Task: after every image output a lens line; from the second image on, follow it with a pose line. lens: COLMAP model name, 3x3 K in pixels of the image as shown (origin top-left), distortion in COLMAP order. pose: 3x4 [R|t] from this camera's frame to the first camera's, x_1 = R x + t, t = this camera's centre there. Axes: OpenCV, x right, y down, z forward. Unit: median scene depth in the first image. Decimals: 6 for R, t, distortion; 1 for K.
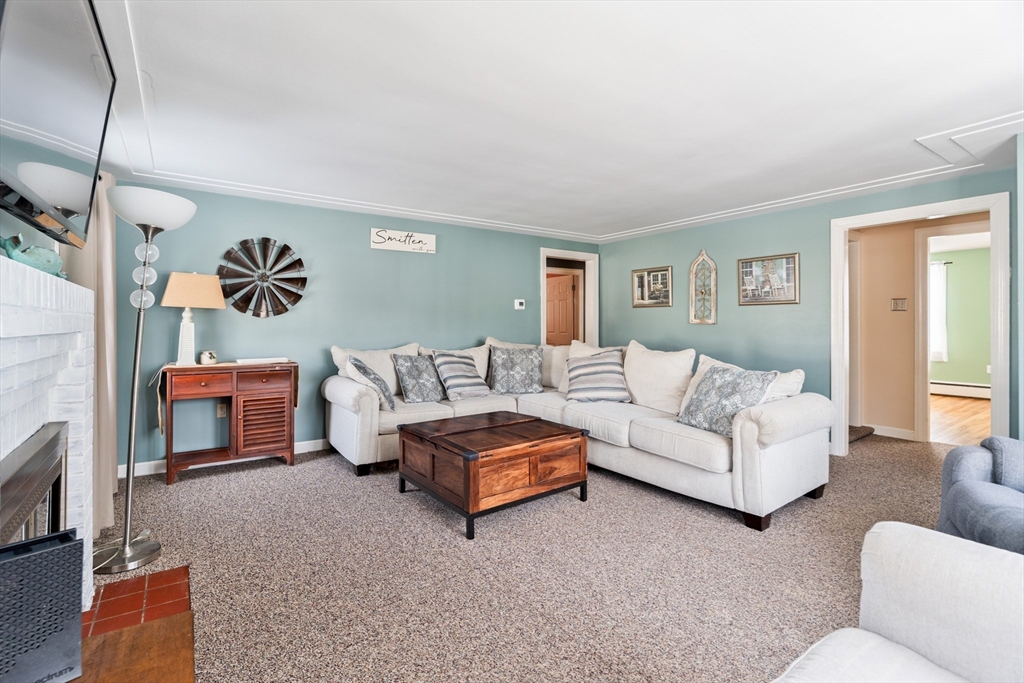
lens RADIAL K [[468.1, 0, 500.1], [0, 468.1, 319.3], [0, 0, 1]] dist [-0.014177, 0.000721]
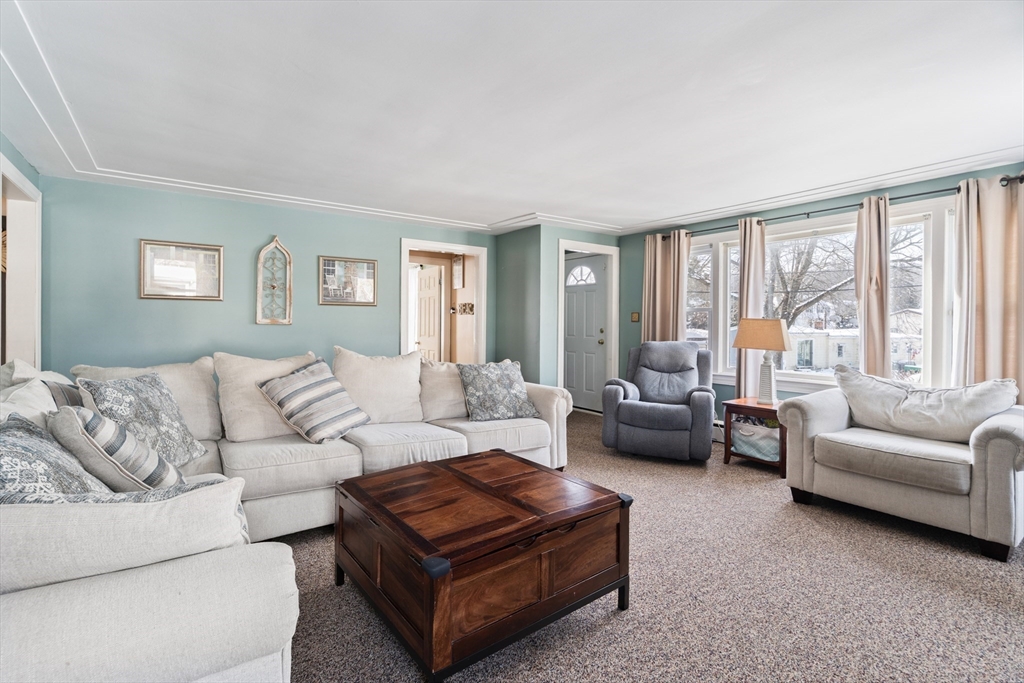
lens RADIAL K [[469.6, 0, 507.4], [0, 469.6, 321.2], [0, 0, 1]] dist [0.005902, 0.000712]
pose [[-0.024754, -0.003782, 0.999686, -0.459753], [-0.011796, 0.999924, 0.003491, -0.004275], [-0.999624, -0.011705, -0.024797, 0.667284]]
